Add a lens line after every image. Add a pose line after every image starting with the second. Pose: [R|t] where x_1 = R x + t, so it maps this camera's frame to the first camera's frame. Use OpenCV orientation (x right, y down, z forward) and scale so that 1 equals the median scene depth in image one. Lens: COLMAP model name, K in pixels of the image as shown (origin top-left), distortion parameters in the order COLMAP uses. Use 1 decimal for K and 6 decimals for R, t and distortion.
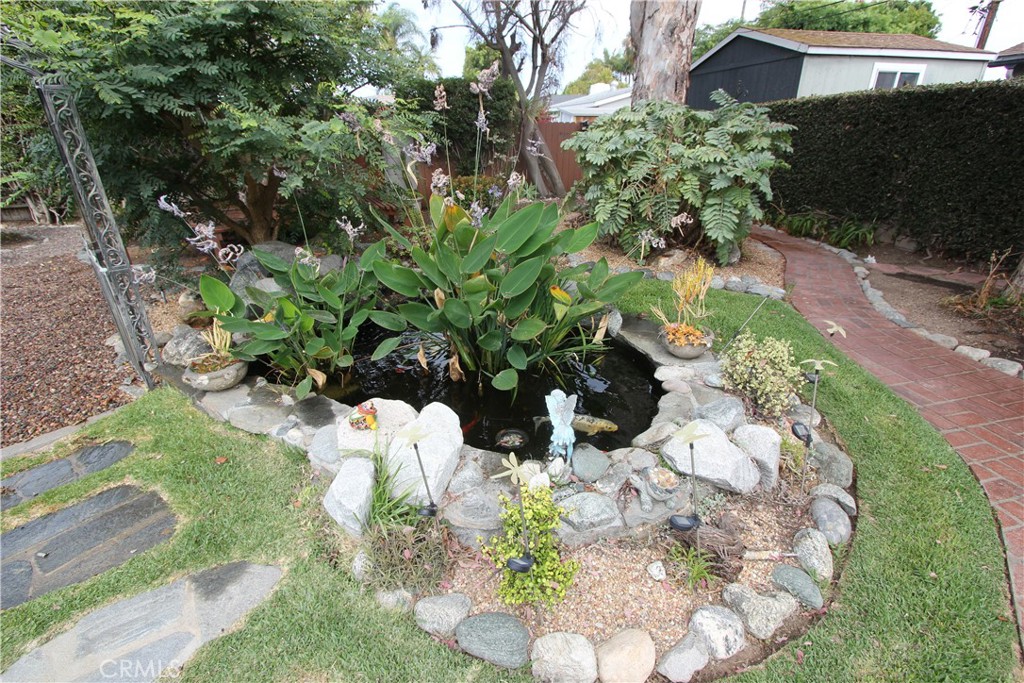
lens RADIAL K [[467.5, 0, 511.0], [0, 467.5, 334.1], [0, 0, 1]] dist [-0.017592, 0.002851]
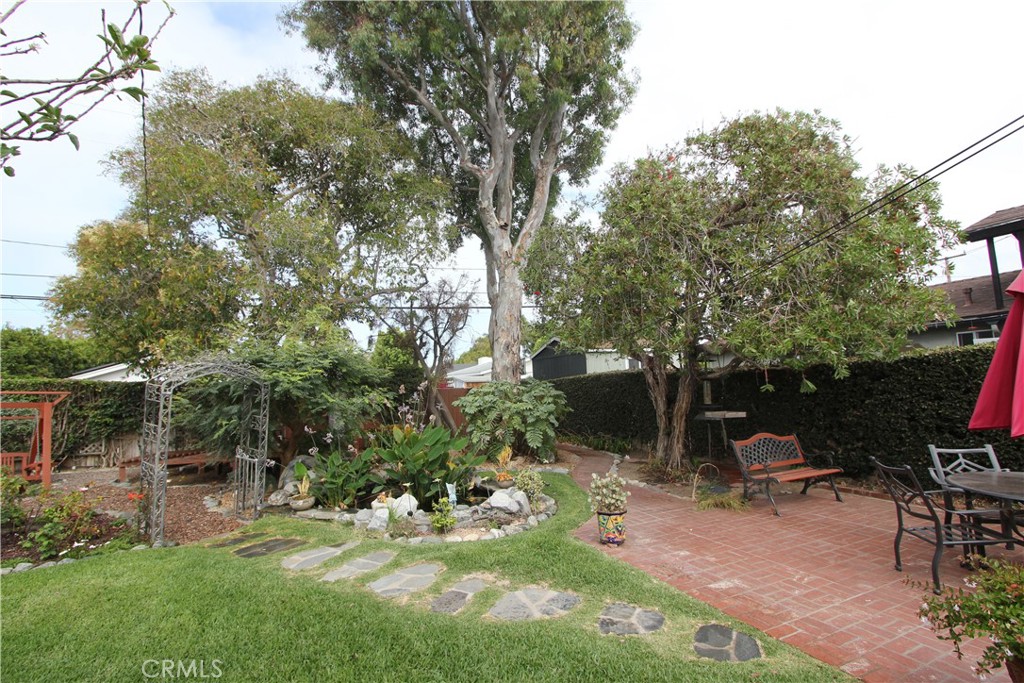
lens RADIAL K [[467.5, 0, 512.4], [0, 467.5, 333.3], [0, 0, 1]] dist [-0.017592, 0.002851]
pose [[0.977448, 0.002166, 0.211164, -0.060496], [0.105011, 0.862565, -0.494928, 0.343696], [-0.183214, 0.505941, 0.842886, -0.873494]]
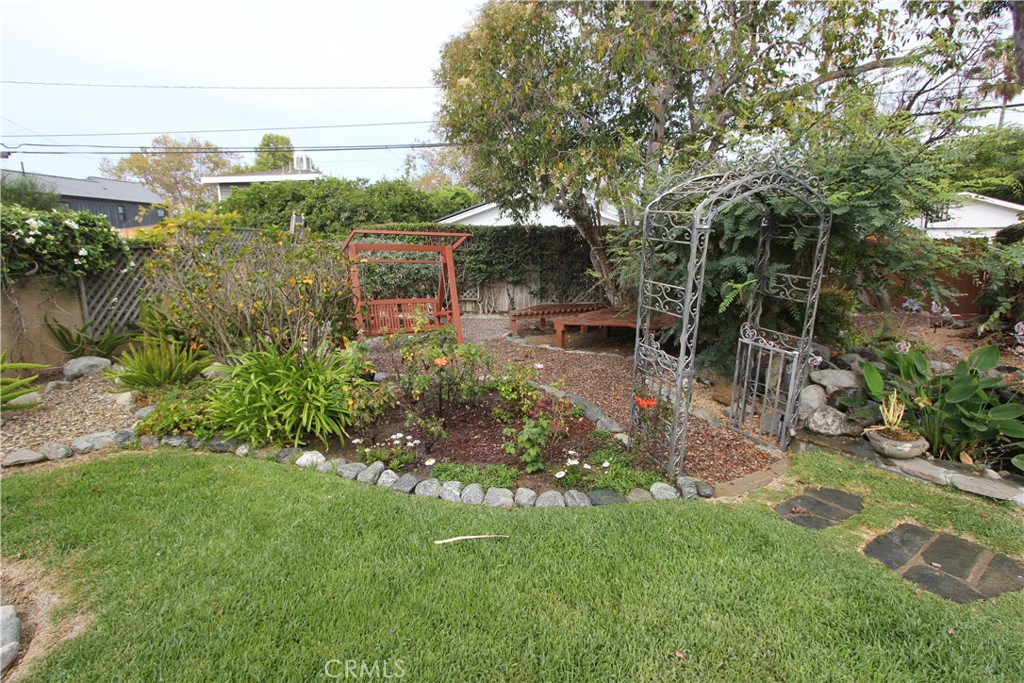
lens RADIAL K [[467.5, 0, 513.4], [0, 467.5, 338.5], [0, 0, 1]] dist [-0.017592, 0.002851]
pose [[0.943824, 0.057896, -0.325337, -0.679304], [-0.125159, 0.973813, -0.189800, 0.097044], [0.305829, 0.219857, 0.926354, -0.269462]]
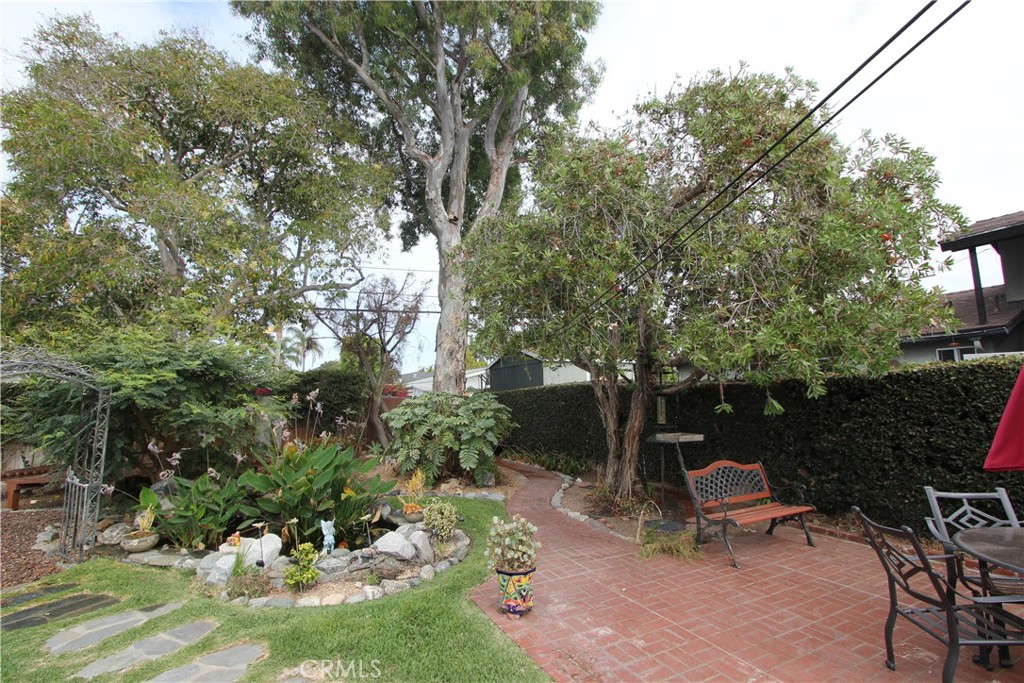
lens RADIAL K [[467.5, 0, 511.8], [0, 467.5, 332.2], [0, 0, 1]] dist [-0.017592, 0.002851]
pose [[0.967951, 0.032228, 0.249064, 0.160674], [0.103168, 0.853160, -0.511345, 0.256129], [-0.228972, 0.520653, 0.822492, -0.686720]]
